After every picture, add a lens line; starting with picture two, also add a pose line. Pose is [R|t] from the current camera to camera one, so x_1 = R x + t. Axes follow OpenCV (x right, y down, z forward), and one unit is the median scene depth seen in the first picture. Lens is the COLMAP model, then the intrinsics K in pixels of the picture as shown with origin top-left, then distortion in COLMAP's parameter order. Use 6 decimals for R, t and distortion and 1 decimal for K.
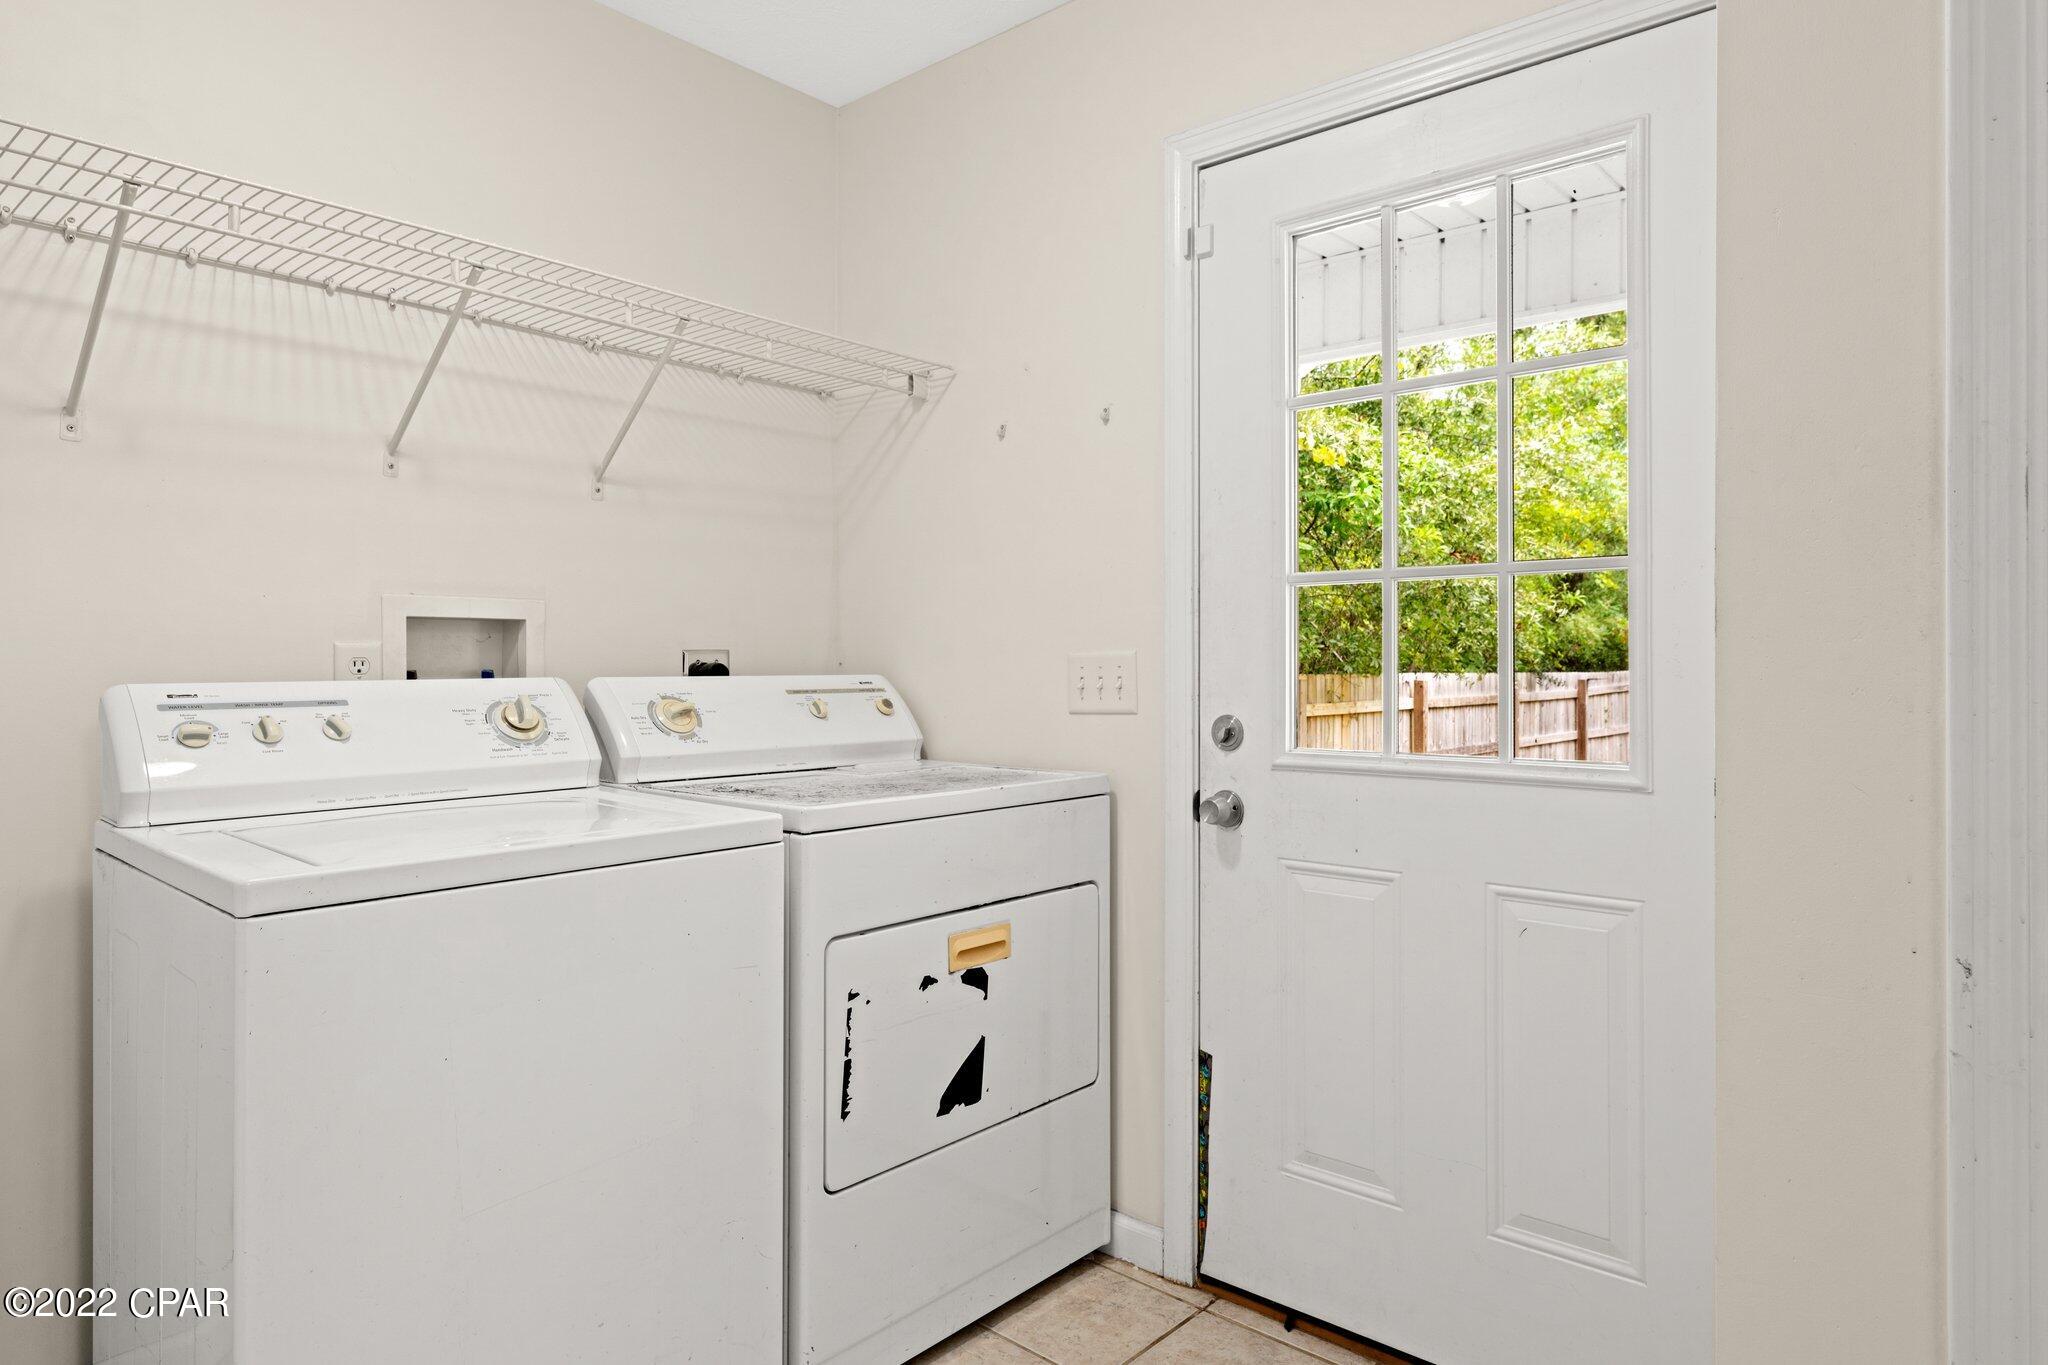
lens RADIAL K [[1216.2, 0, 1028.3], [0, 1216.2, 672.1], [0, 0, 1]] dist [0.000342, -0.000797]
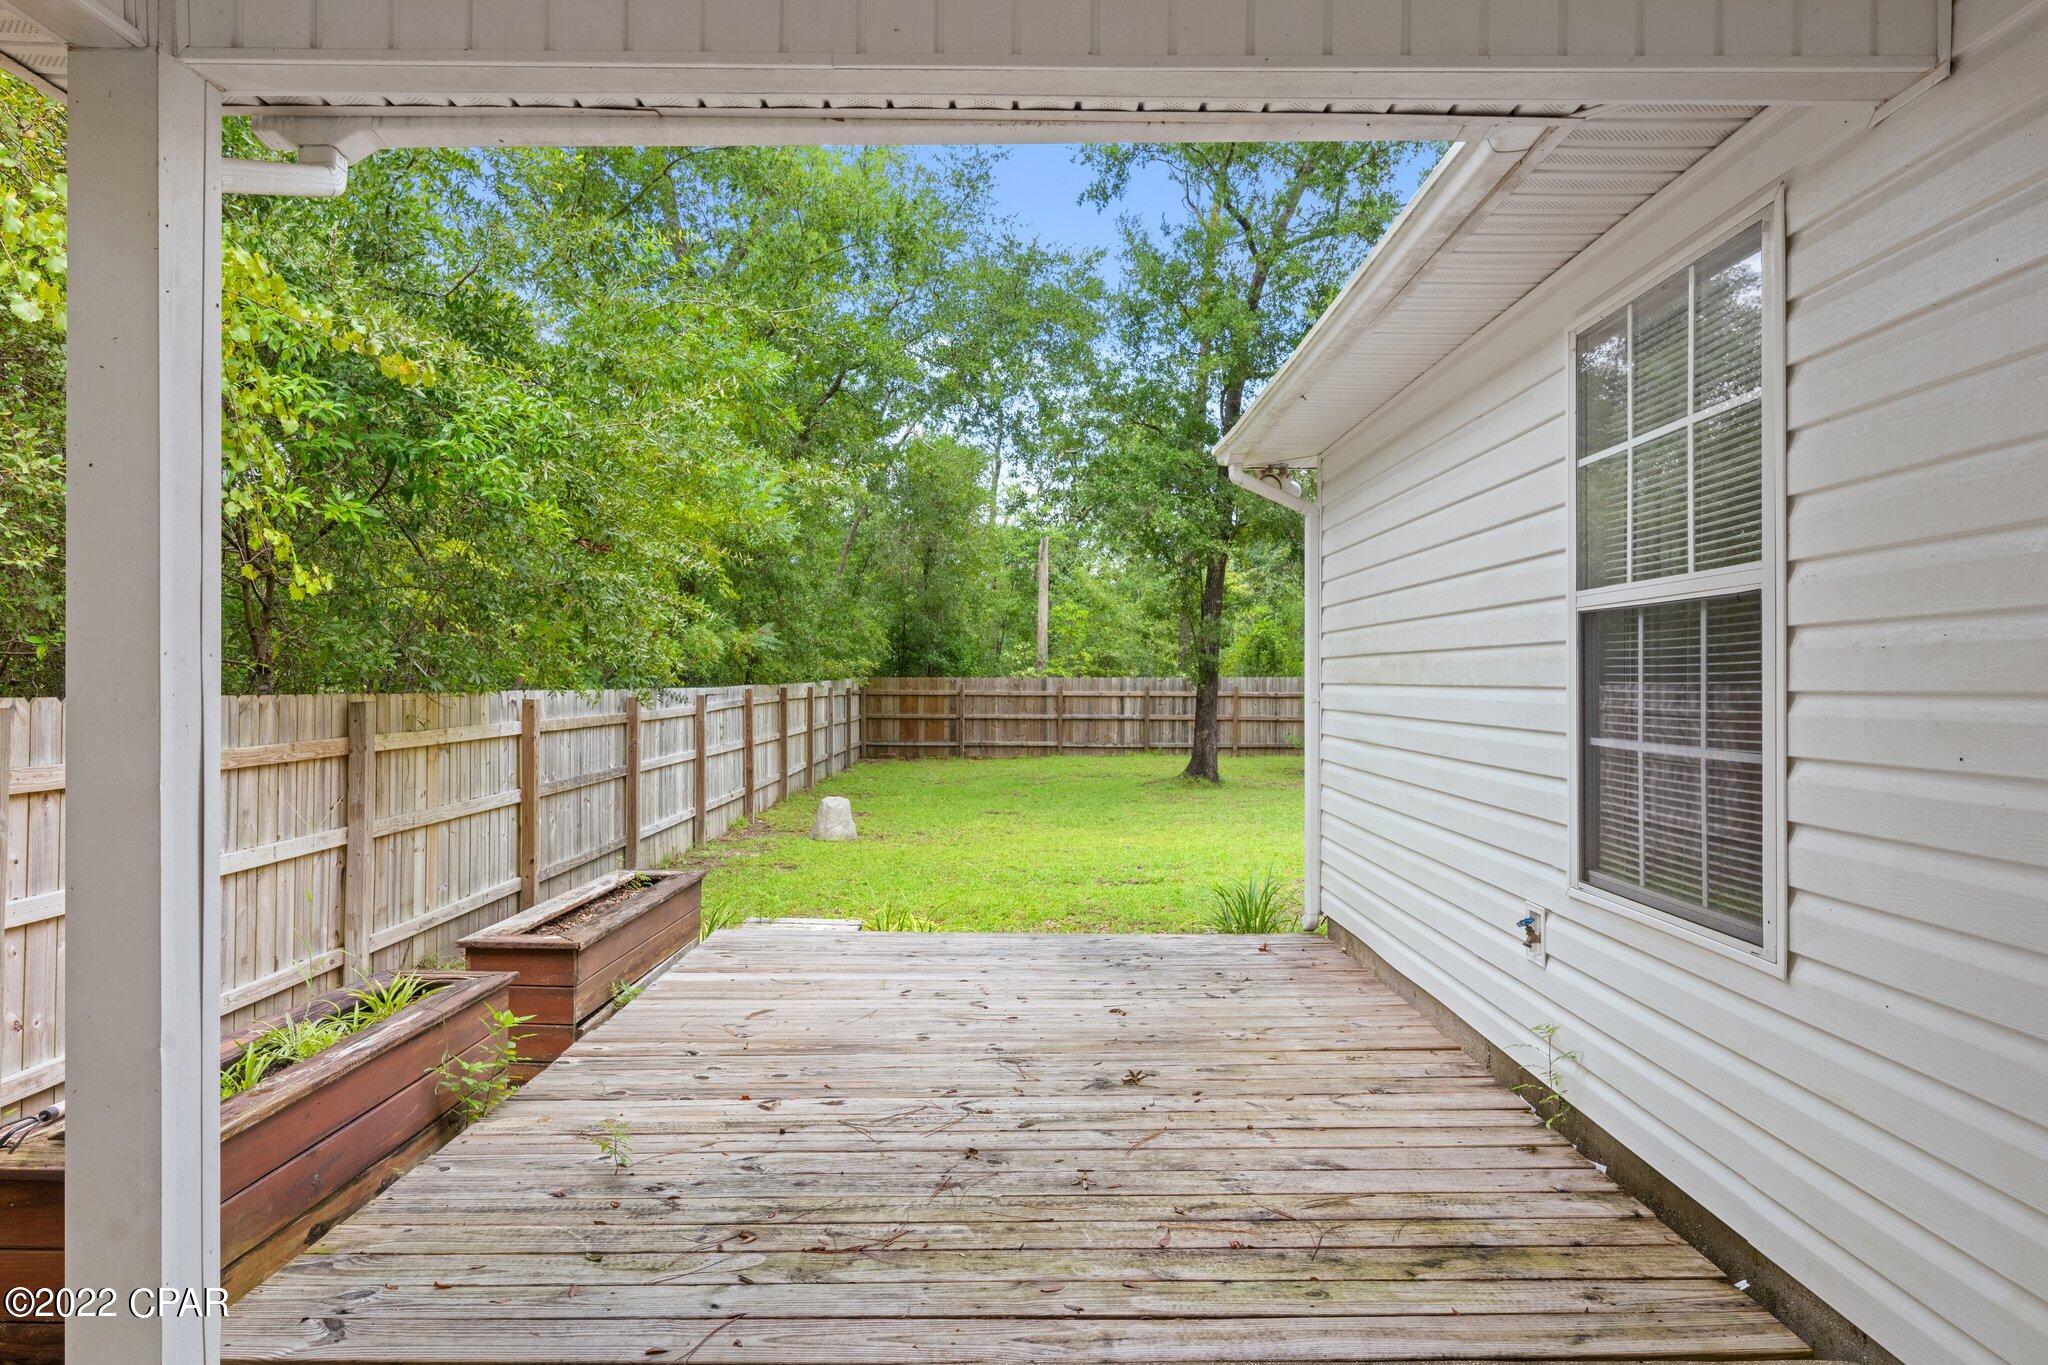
lens RADIAL K [[1216.2, 0, 1028.3], [0, 1216.2, 672.1], [0, 0, 1]] dist [0.000342, -0.000797]
pose [[0.756018, 0.001345, 0.654550, 0.043628], [0.006536, 0.999933, -0.009603, -0.001595], [-0.654518, 0.011538, 0.755958, 0.176127]]
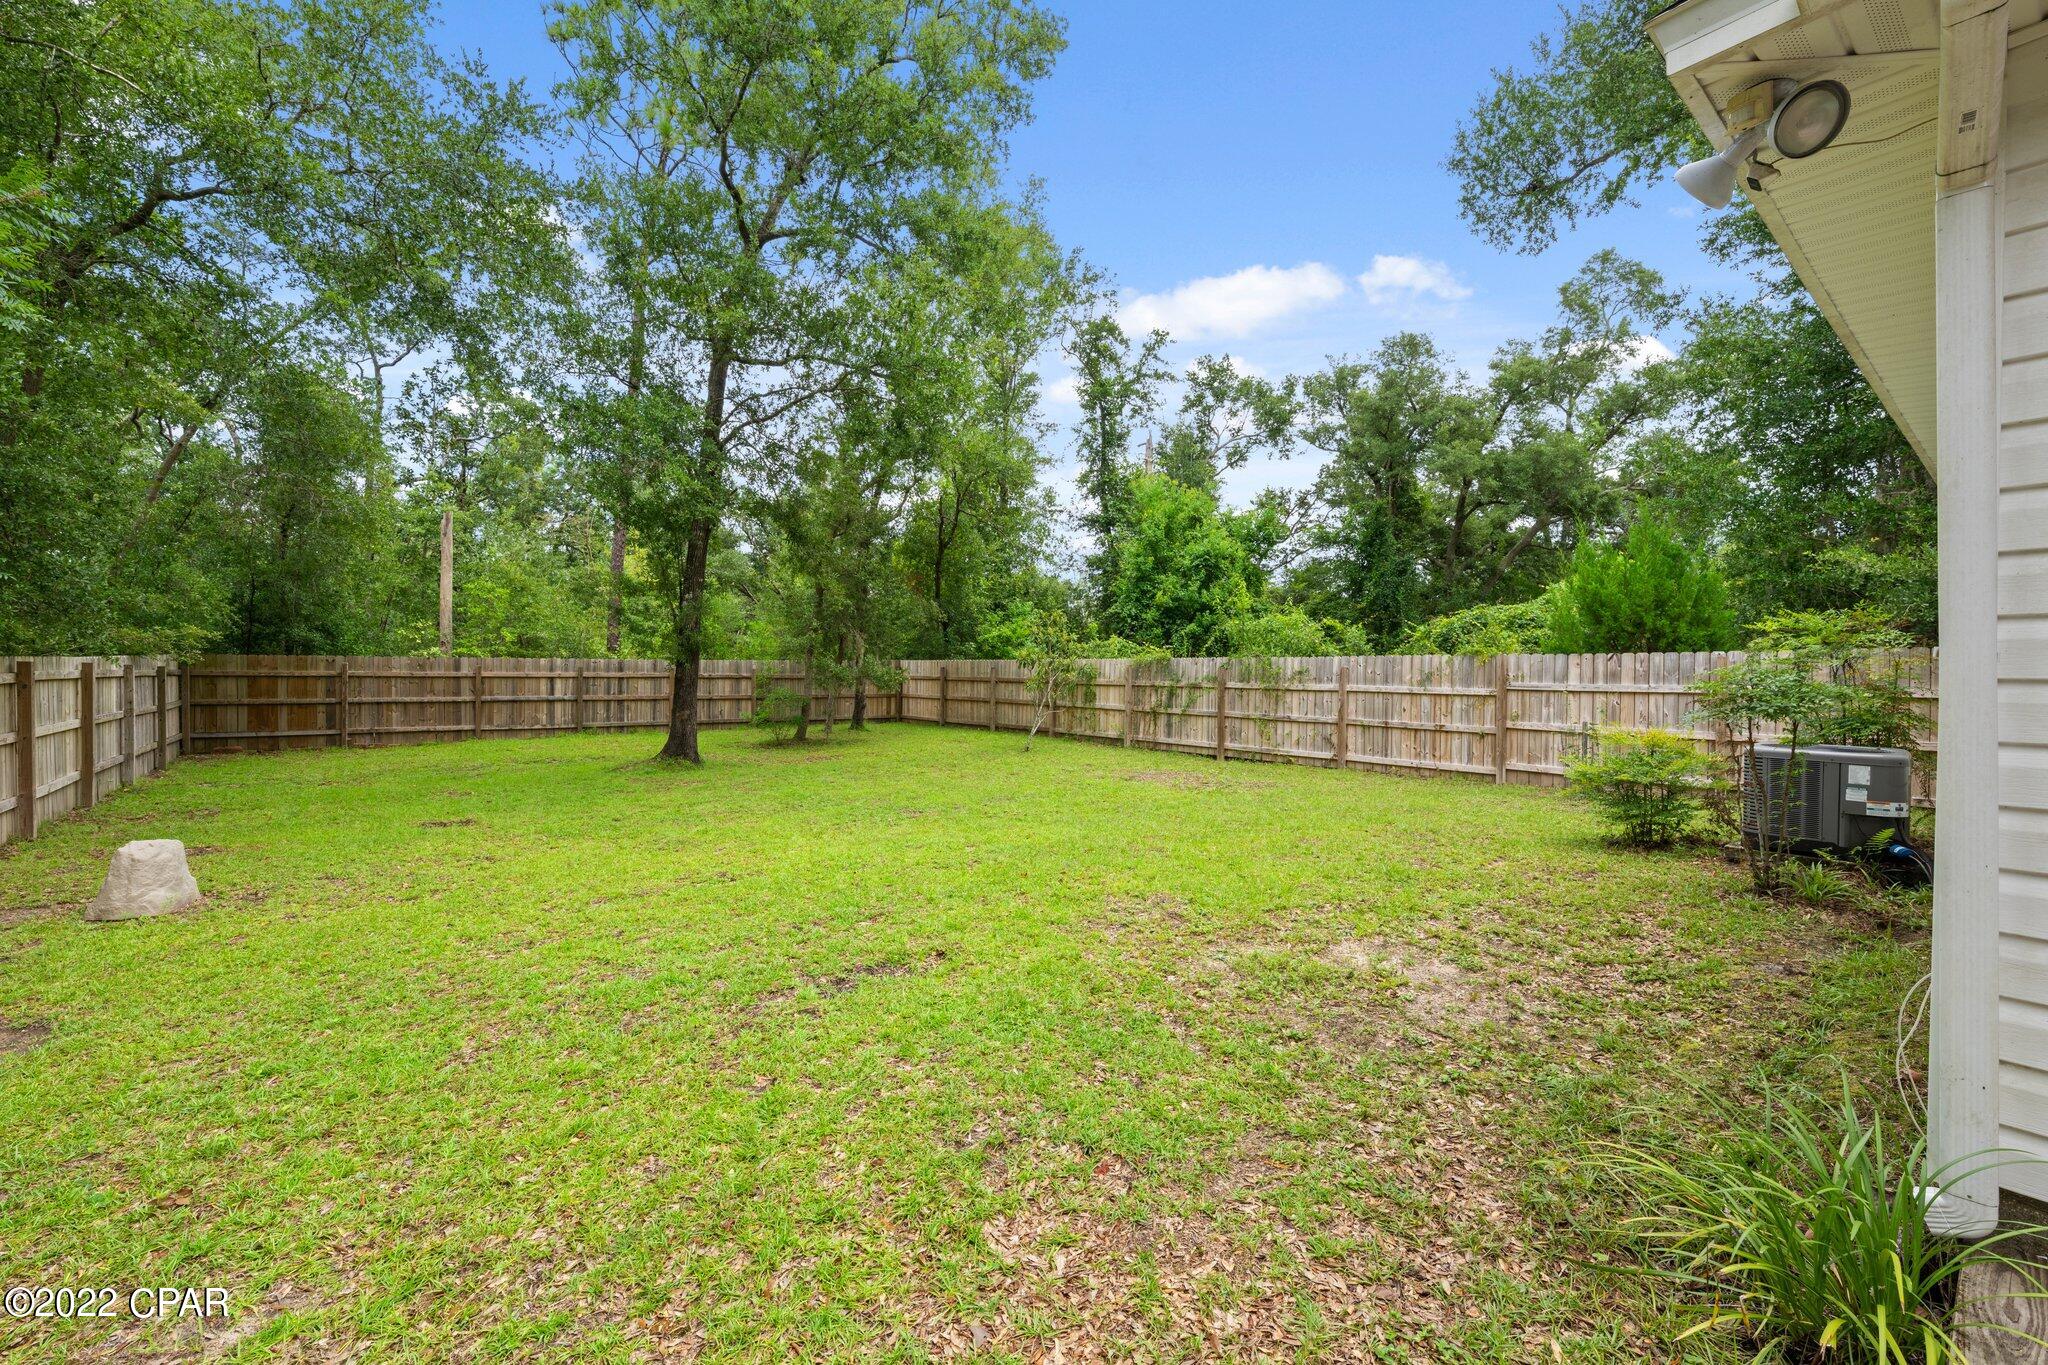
lens RADIAL K [[826.6, 0, 1023.9], [0, 826.6, 678.9], [0, 0, 1]] dist [-0.000876, 0.000320]
pose [[0.185435, -0.012669, 0.982575, 0.276919], [0.001051, 0.999919, 0.012694, 0.006239], [-0.982656, -0.001321, 0.185434, 0.568883]]
